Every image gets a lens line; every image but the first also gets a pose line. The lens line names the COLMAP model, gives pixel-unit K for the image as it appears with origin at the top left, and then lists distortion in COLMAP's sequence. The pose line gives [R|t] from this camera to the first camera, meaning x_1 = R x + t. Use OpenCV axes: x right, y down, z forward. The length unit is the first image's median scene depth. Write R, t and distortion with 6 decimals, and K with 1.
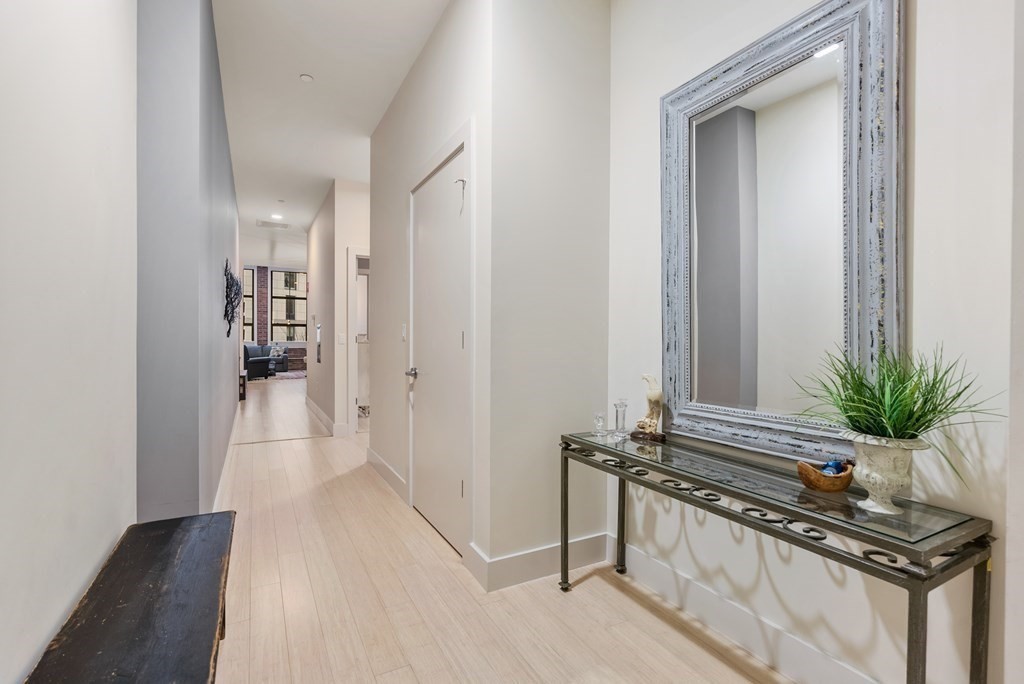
lens RADIAL K [[473.8, 0, 511.2], [0, 473.8, 344.0], [0, 0, 1]] dist [-0.004765, -0.000536]
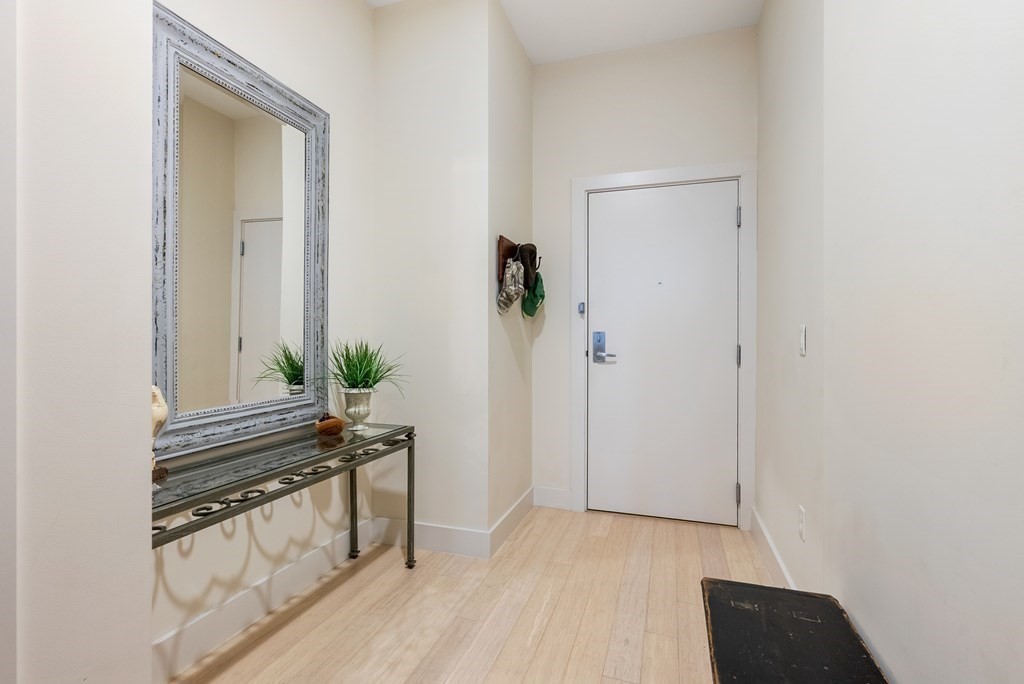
lens RADIAL K [[473.8, 0, 515.0], [0, 473.8, 337.7], [0, 0, 1]] dist [-0.004765, -0.000536]
pose [[-0.691033, -0.008124, 0.722778, -0.670606], [-0.001230, 0.999949, 0.010064, -0.017313], [-0.722822, 0.006066, -0.691007, 1.264512]]
